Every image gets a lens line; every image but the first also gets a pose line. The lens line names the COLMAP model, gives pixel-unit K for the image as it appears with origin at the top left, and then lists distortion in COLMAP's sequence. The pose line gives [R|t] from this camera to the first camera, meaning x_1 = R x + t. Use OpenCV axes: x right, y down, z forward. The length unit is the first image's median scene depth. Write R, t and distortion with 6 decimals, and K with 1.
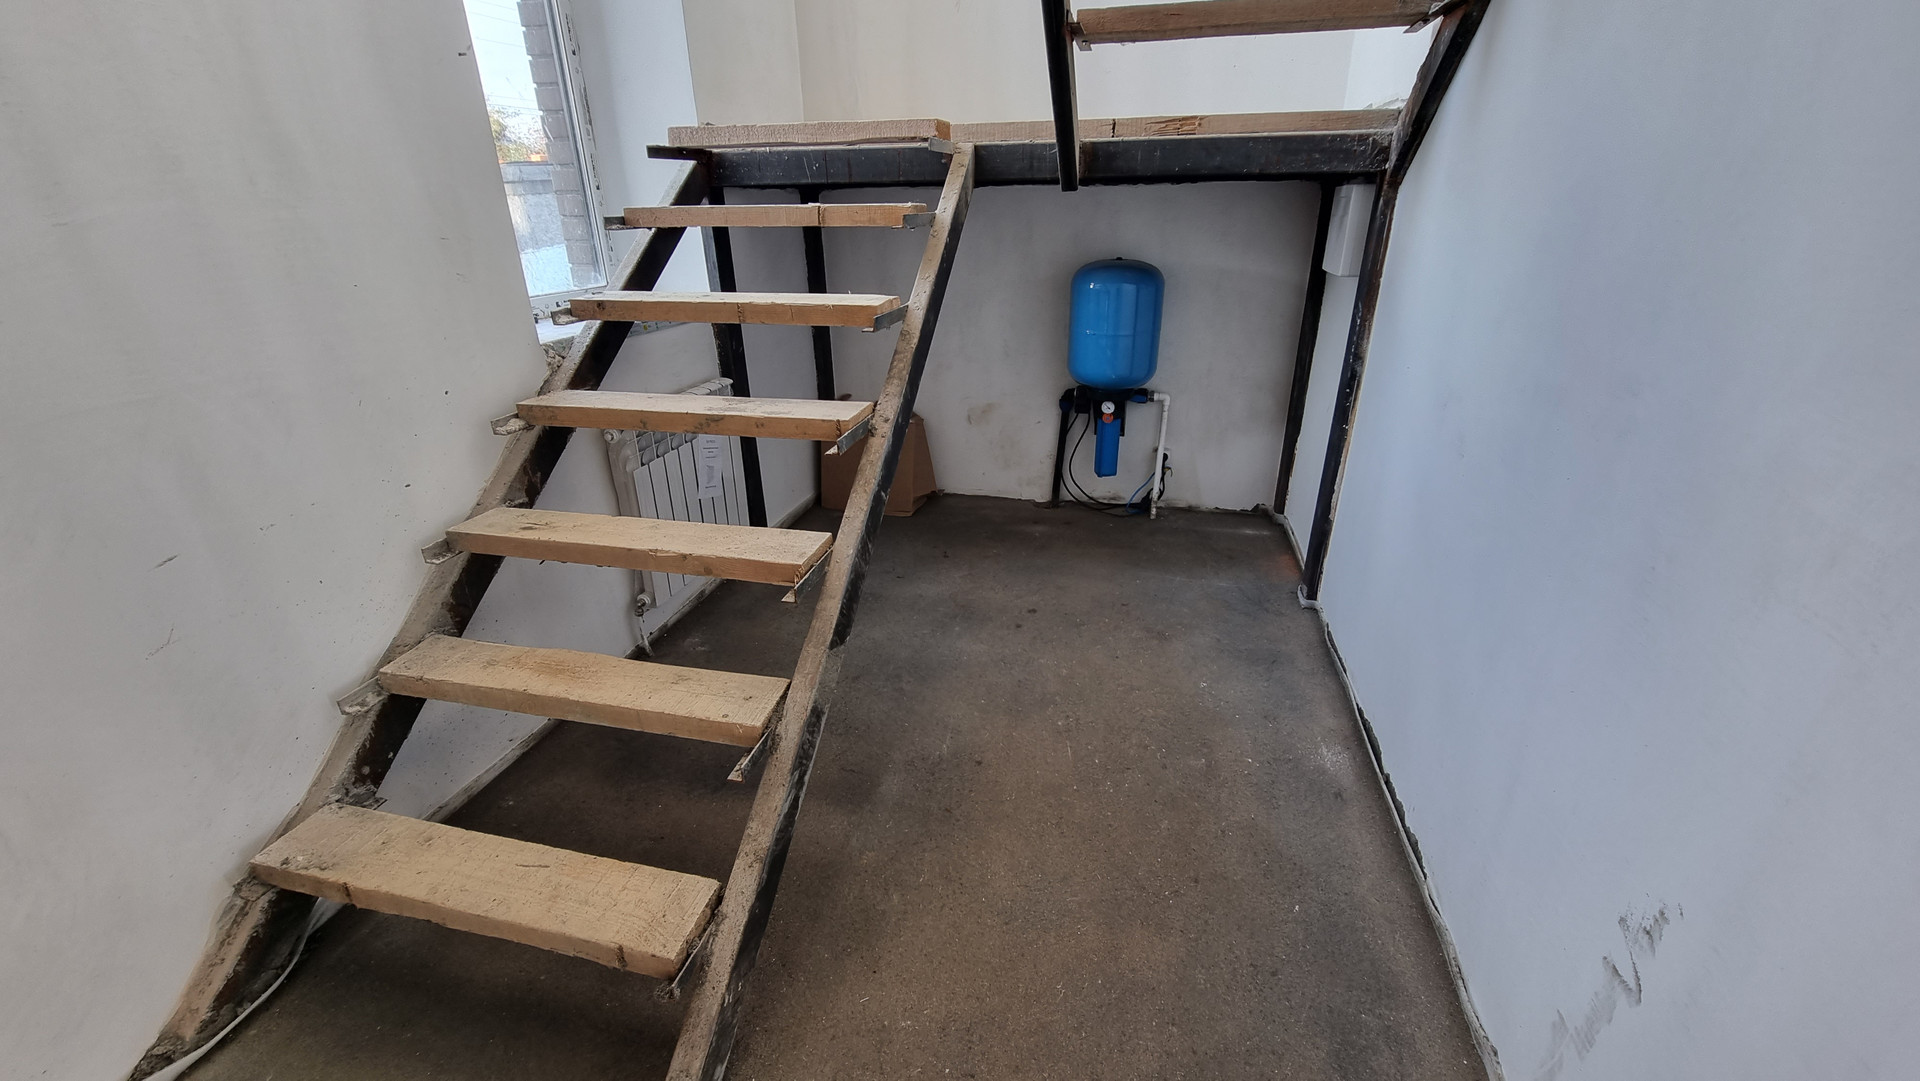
lens RADIAL K [[786.9, 0, 969.7], [0, 786.9, 554.1], [0, 0, 1]] dist [-0.003590, 0.000653]
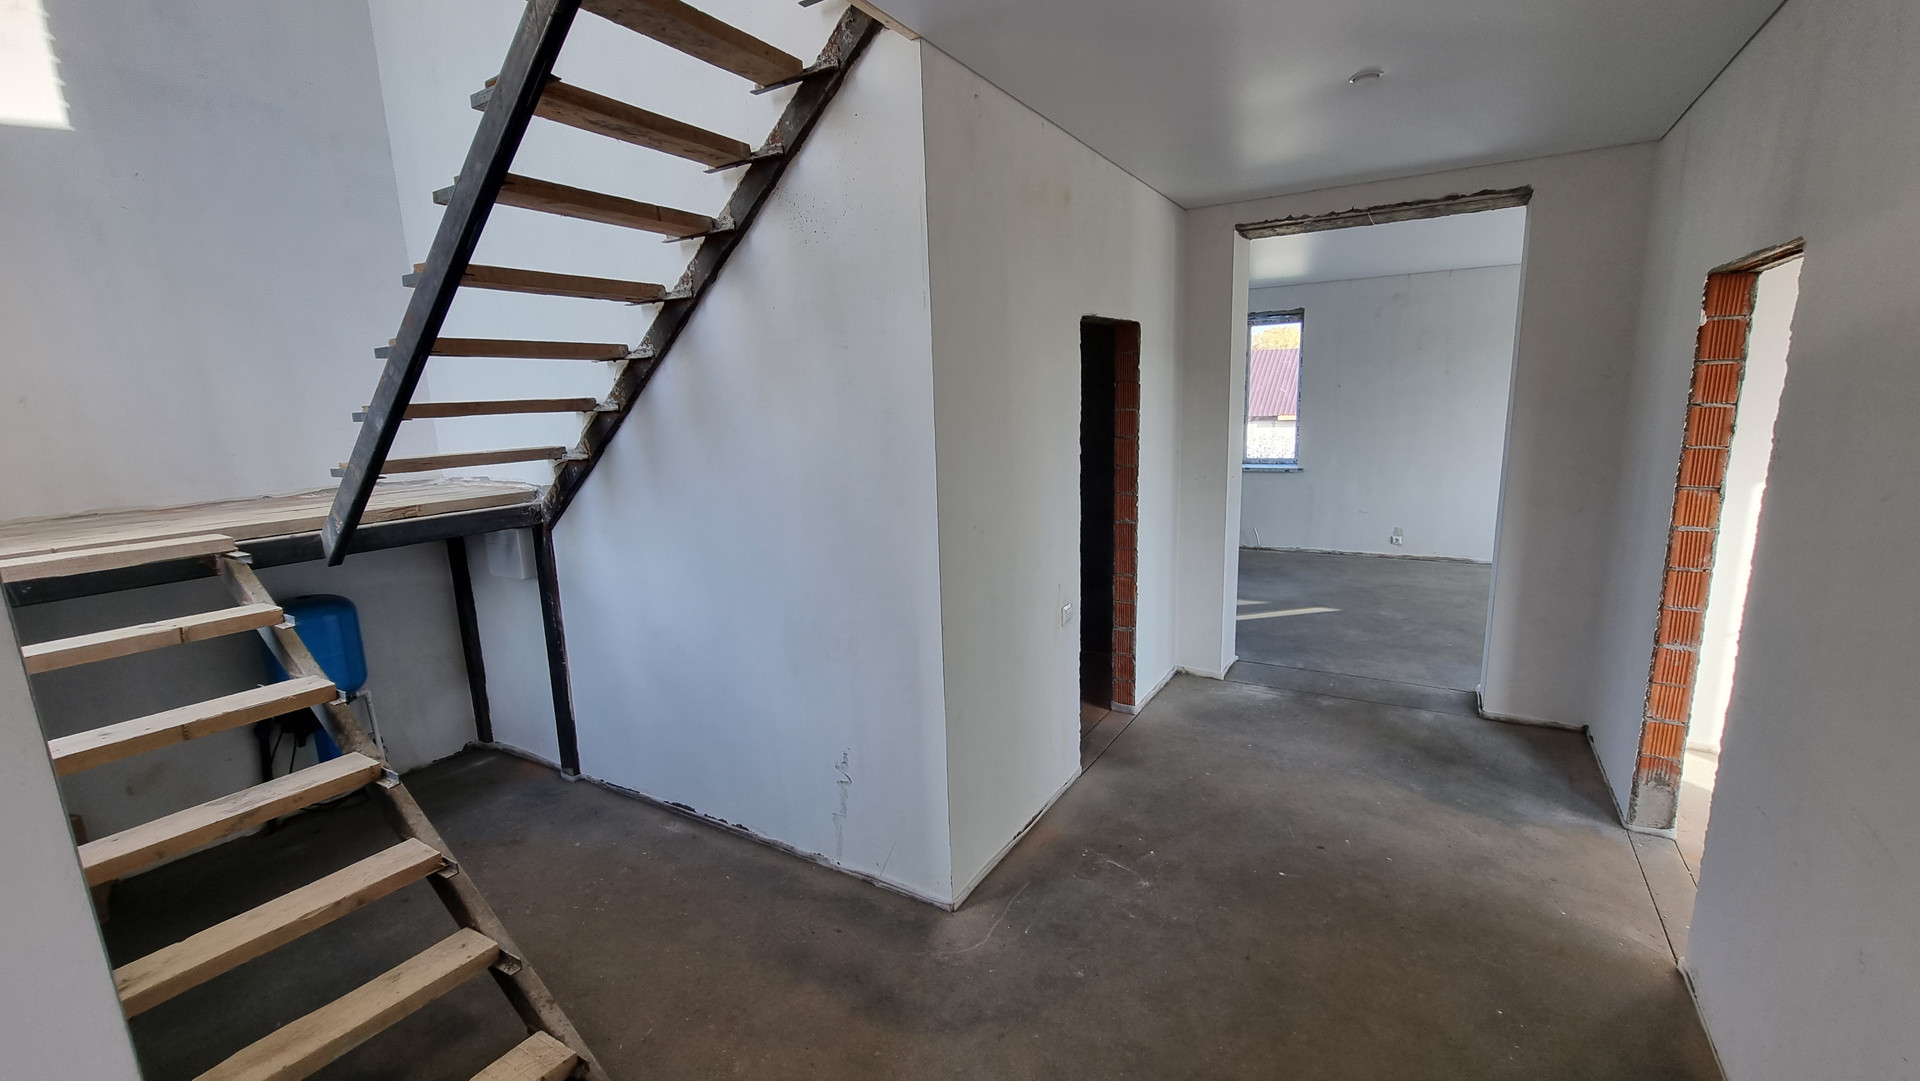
lens RADIAL K [[786.9, 0, 962.3], [0, 786.9, 550.2], [0, 0, 1]] dist [-0.003590, 0.000653]
pose [[0.302810, -0.175608, 0.936732, -0.858528], [0.406809, 0.912655, 0.039588, -0.118386], [-0.861866, 0.369084, 0.347800, -0.409579]]
